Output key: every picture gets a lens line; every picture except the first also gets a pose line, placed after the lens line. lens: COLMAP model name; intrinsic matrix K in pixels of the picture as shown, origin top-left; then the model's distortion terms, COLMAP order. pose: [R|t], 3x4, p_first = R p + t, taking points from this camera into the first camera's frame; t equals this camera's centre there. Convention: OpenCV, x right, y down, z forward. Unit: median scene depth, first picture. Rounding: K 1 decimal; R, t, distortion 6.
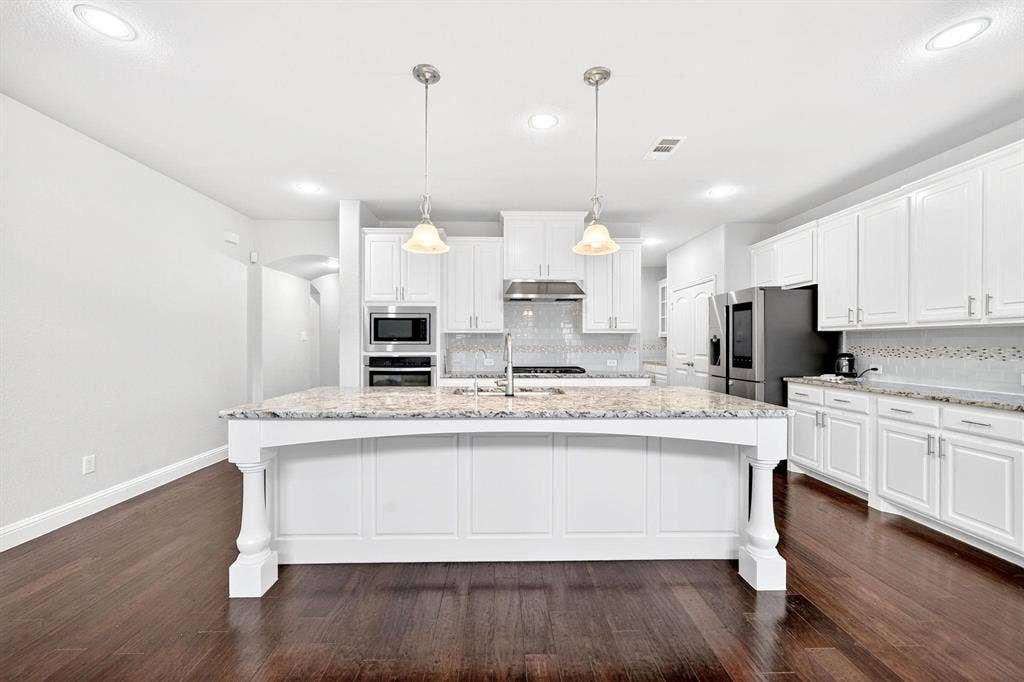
lens RADIAL K [[406.8, 0, 509.0], [0, 406.8, 342.7], [0, 0, 1]] dist [-0.004800, 0.002219]
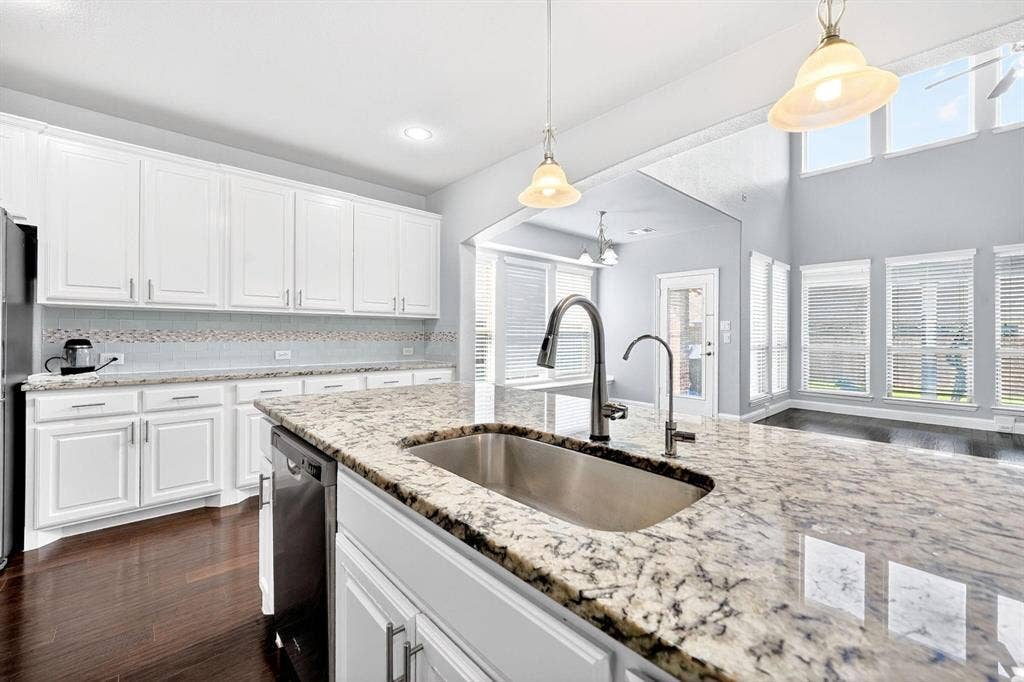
lens RADIAL K [[406.8, 0, 509.6], [0, 406.8, 333.4], [0, 0, 1]] dist [-0.004800, 0.002219]
pose [[-0.653694, -0.002998, 0.756753, -0.153131], [-0.008539, 0.999958, -0.003415, 0.011201], [-0.756710, -0.008695, -0.653692, 0.806986]]
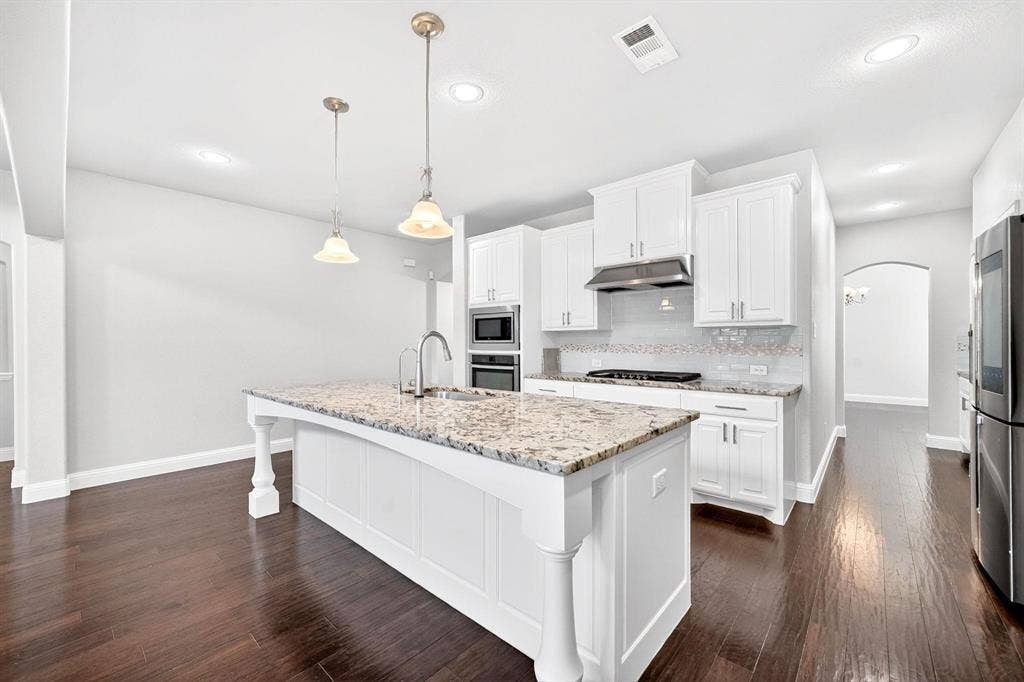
lens RADIAL K [[406.8, 0, 510.3], [0, 406.8, 345.4], [0, 0, 1]] dist [-0.004800, 0.002219]
pose [[0.732645, 0.001180, -0.680610, 0.479244], [0.004353, 0.999970, 0.006419, 0.002942], [0.680598, -0.007665, 0.732617, 0.262930]]
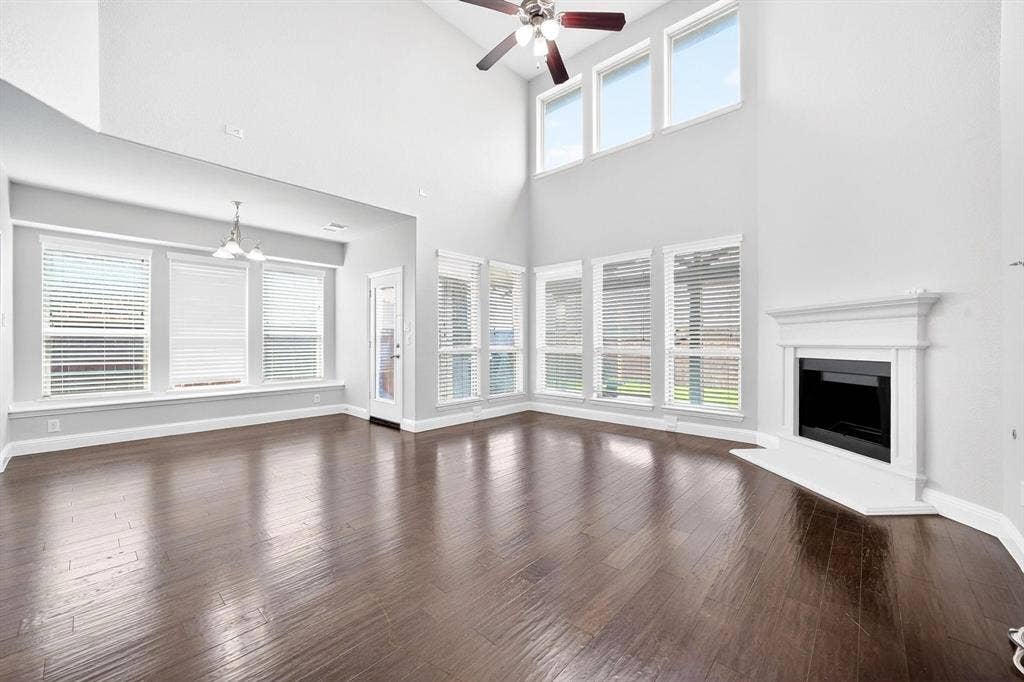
lens RADIAL K [[393.3, 0, 511.9], [0, 393.3, 339.1], [0, 0, 1]] dist [-0.002852, -0.000699]
pose [[-0.725500, 0.003272, 0.688214, -0.667832], [-0.002256, 0.999972, -0.007133, 0.022369], [-0.688218, -0.006727, -0.725473, 0.082267]]
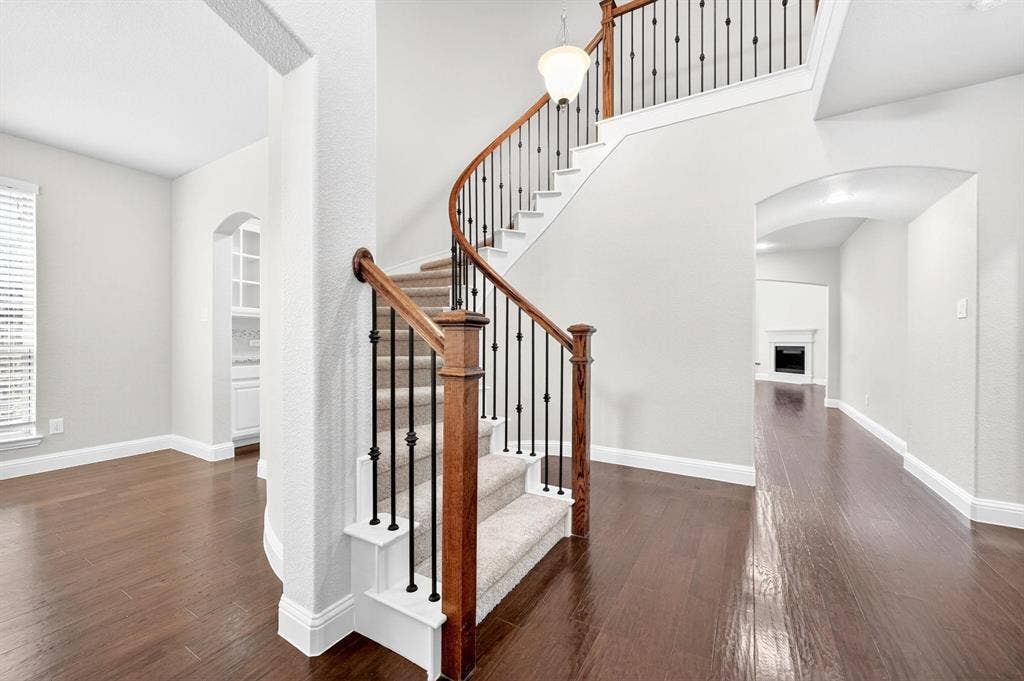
lens RADIAL K [[399.5, 0, 512.8], [0, 399.5, 344.7], [0, 0, 1]] dist [0.001331, 0.000136]
pose [[-0.854966, -0.004506, 0.518665, -0.411215], [0.001905, 0.999928, 0.011827, 0.011648], [-0.518681, 0.011100, -0.854896, 2.254218]]
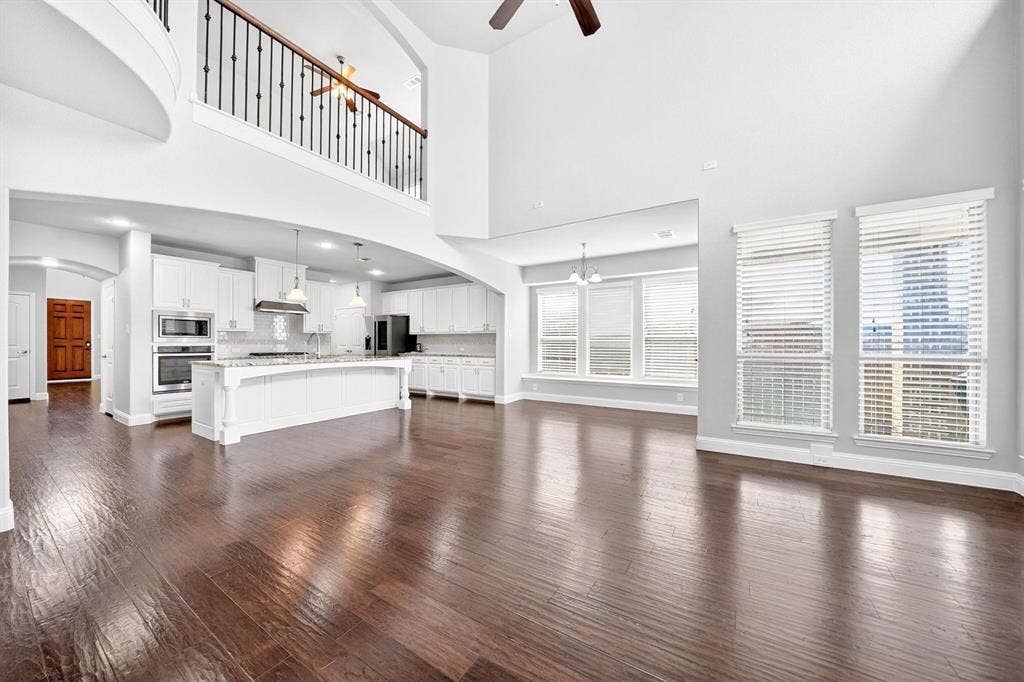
lens RADIAL K [[360.4, 0, 508.7], [0, 360.4, 344.1], [0, 0, 1]] dist [-0.018196, 0.000236]
pose [[0.554648, -0.001902, 0.832083, -0.685846], [-0.001069, 0.999995, 0.002998, 0.021728], [-0.832084, -0.002553, 0.554643, -0.676707]]
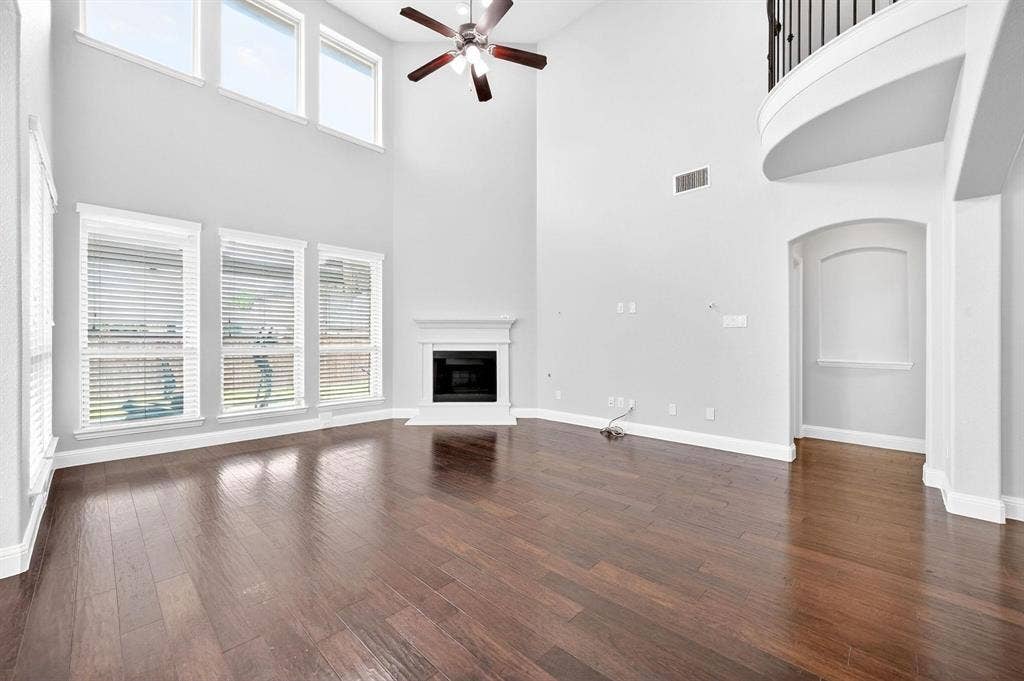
lens RADIAL K [[406.8, 0, 506.0], [0, 406.8, 347.1], [0, 0, 1]] dist [-0.004800, 0.002219]
pose [[-0.710993, 0.005984, -0.703174, 0.275792], [-0.002996, 0.999929, 0.011539, 0.026360], [0.703193, 0.010311, -0.710924, 0.163949]]
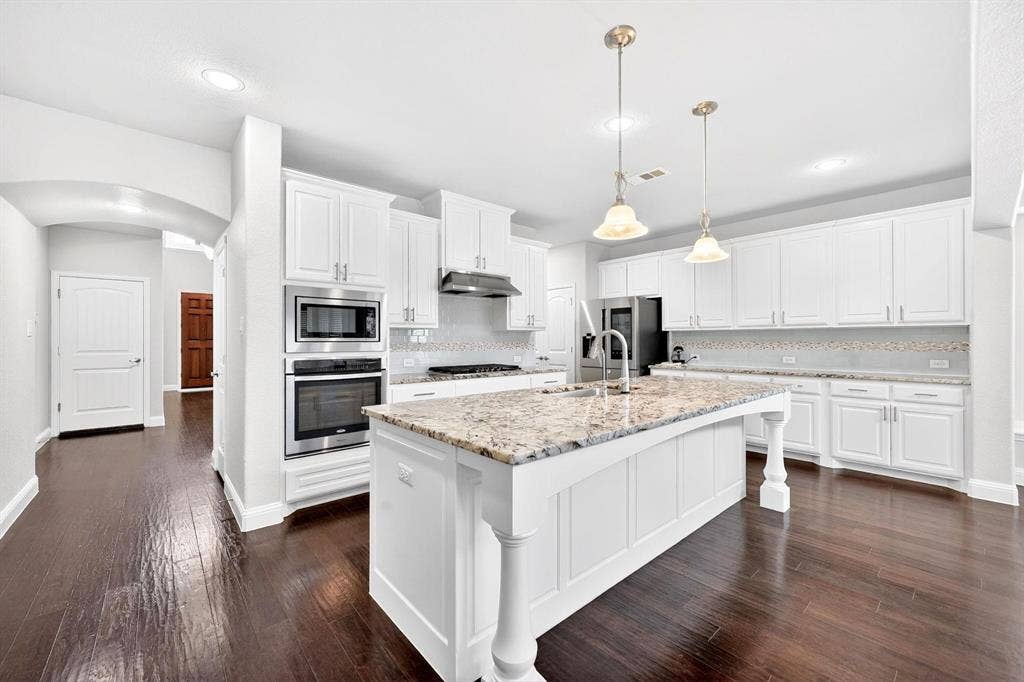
lens RADIAL K [[406.8, 0, 504.9], [0, 406.8, 341.4], [0, 0, 1]] dist [-0.004800, 0.002219]
pose [[0.771724, -0.003311, 0.635949, -0.501997], [0.002085, 0.999994, 0.002677, 0.001611], [-0.635954, -0.000739, 0.771726, 0.251851]]
